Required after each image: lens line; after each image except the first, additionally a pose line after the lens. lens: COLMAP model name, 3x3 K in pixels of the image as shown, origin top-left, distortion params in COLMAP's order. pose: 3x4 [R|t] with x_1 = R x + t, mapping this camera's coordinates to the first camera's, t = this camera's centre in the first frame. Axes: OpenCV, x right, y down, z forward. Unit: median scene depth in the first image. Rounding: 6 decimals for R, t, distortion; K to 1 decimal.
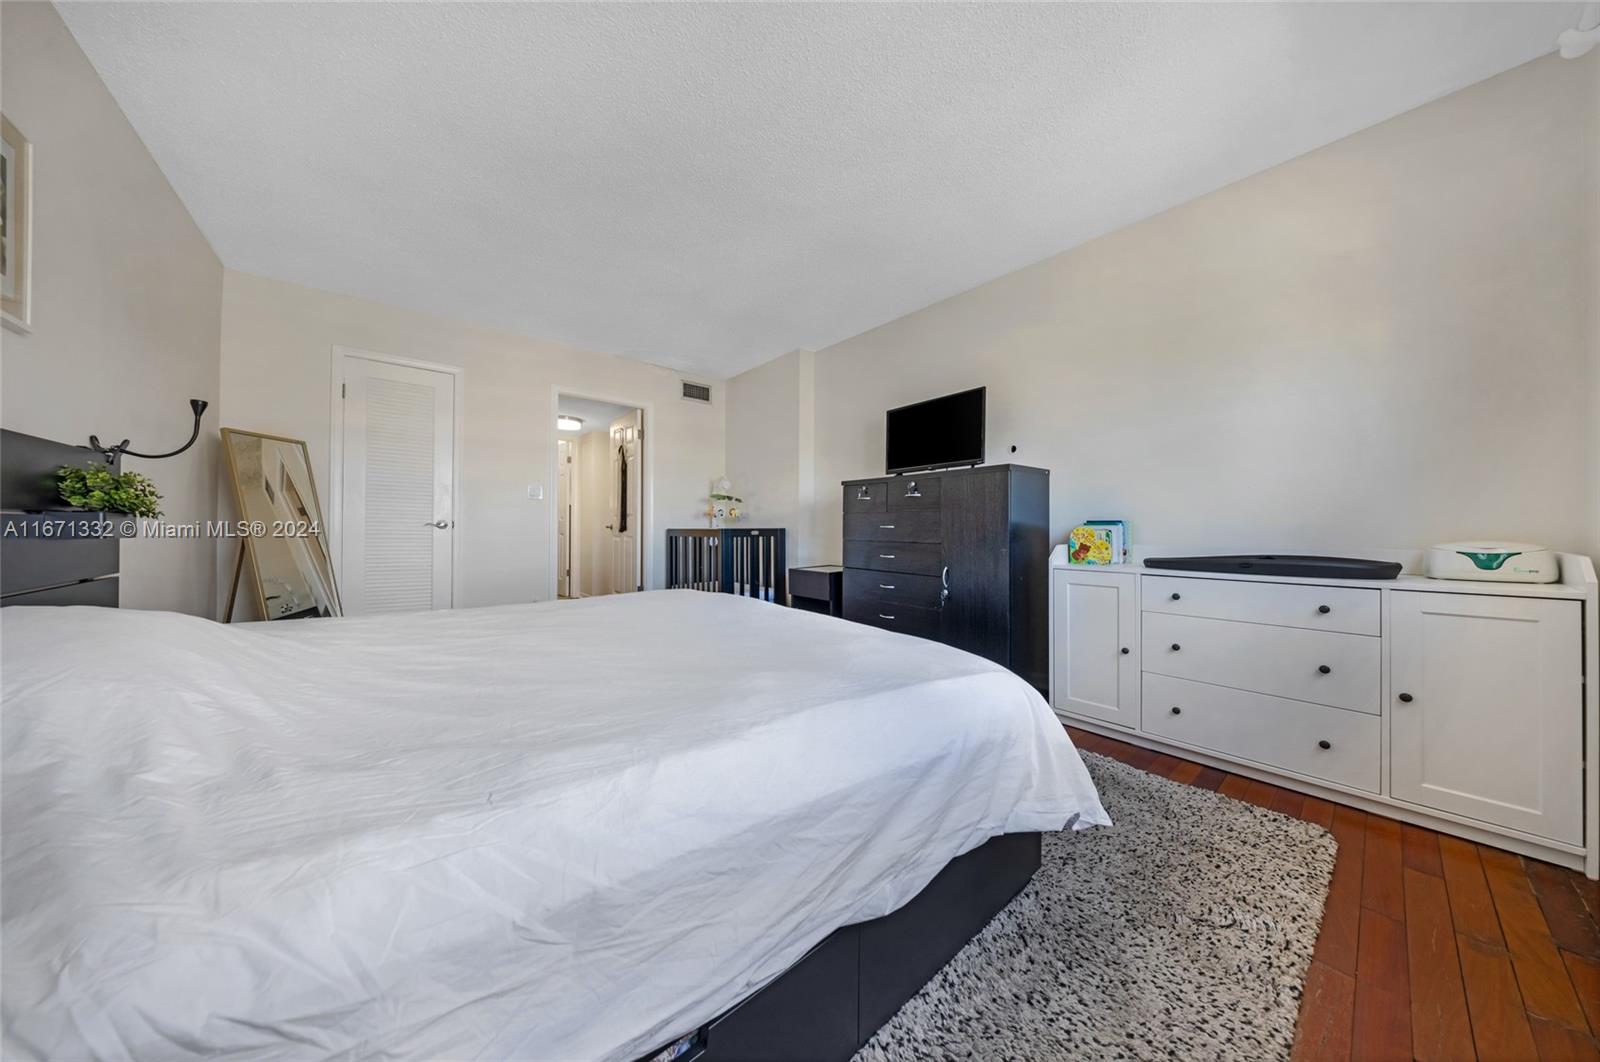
lens RADIAL K [[476.7, 0, 797.4], [0, 476.7, 524.8], [0, 0, 1]] dist [-0.000341, -0.000011]
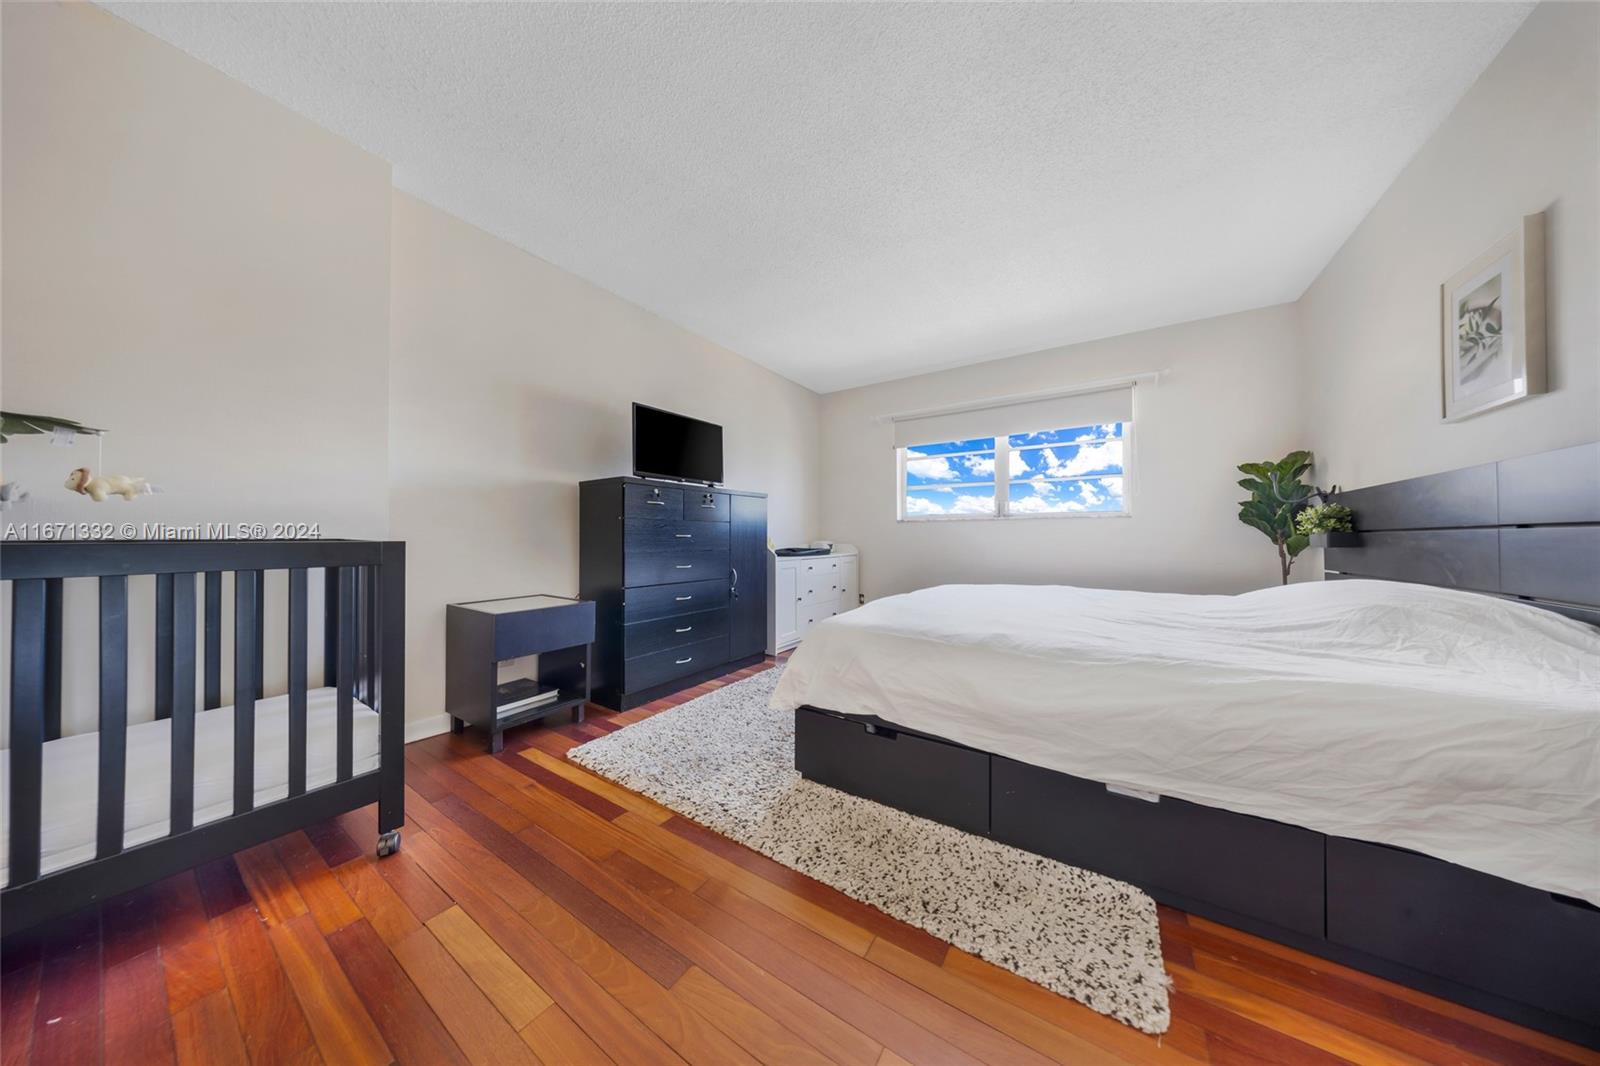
lens RADIAL K [[469.8, 0, 795.6], [0, 469.8, 525.3], [0, 0, 1]] dist [0.000505, -0.000103]
pose [[-0.302263, 0.014492, 0.953115, -0.712057], [-0.000181, 0.999884, -0.015260, -0.002788], [-0.953225, -0.004785, -0.302225, 0.980231]]
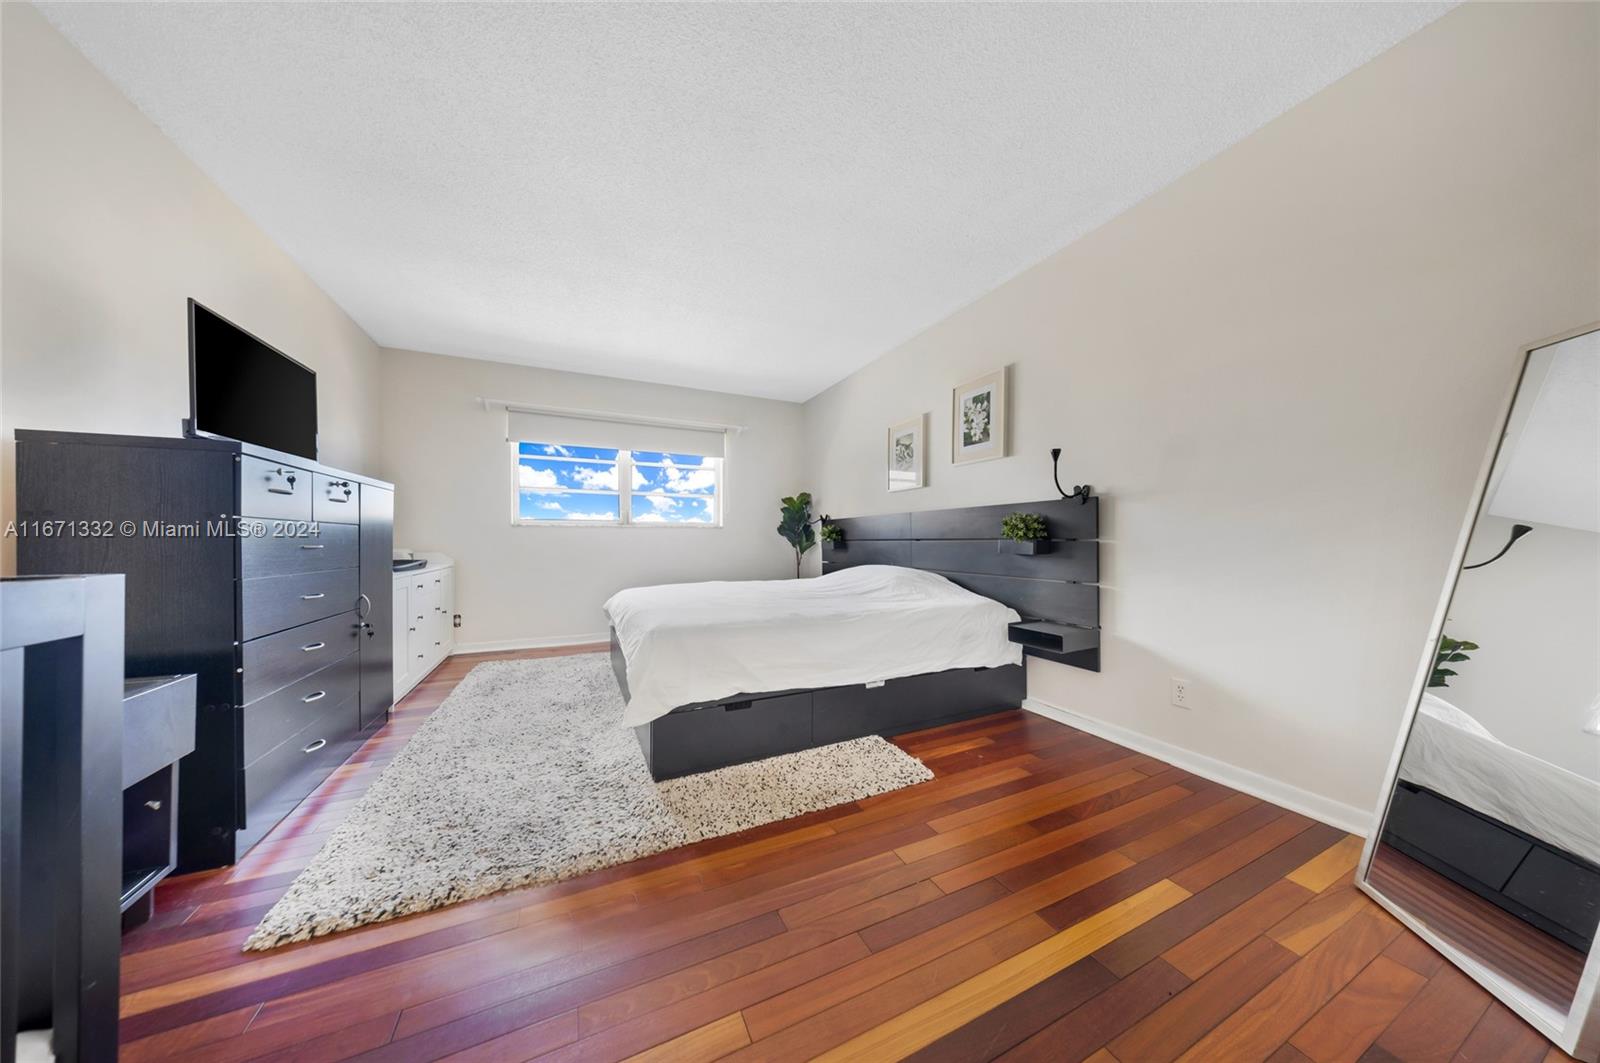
lens RADIAL K [[475.4, 0, 800.0], [0, 475.4, 531.5], [0, 0, 1]] dist [-0.000398, -0.000106]
pose [[-0.971023, -0.003372, 0.238961, -0.500576], [-0.006858, 0.999882, -0.013758, -0.010454], [-0.238887, -0.014998, -0.970932, 1.307778]]
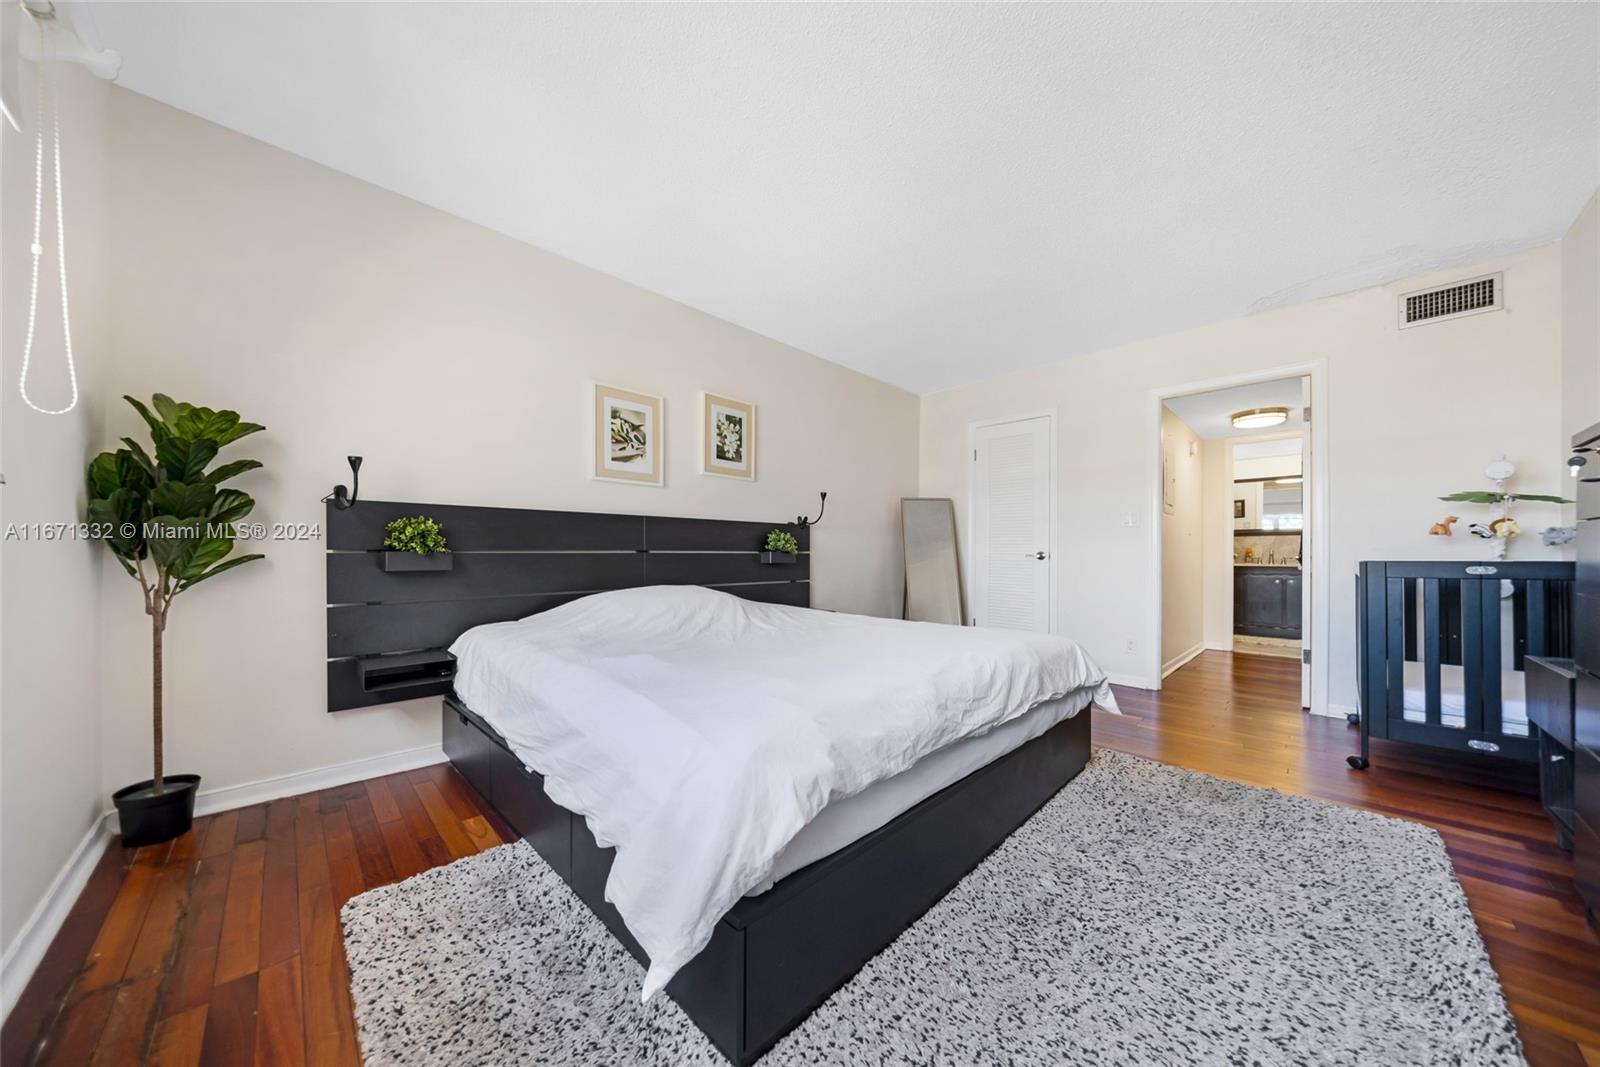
lens RADIAL K [[526.5, 0, 799.9], [0, 526.5, 560.3], [0, 0, 1]] dist [0.000219, 0.000004]
pose [[0.112522, -0.001309, -0.993648, 0.456011], [0.001442, 0.999998, -0.001154, 0.008343], [0.993648, -0.001303, 0.112524, 0.367765]]
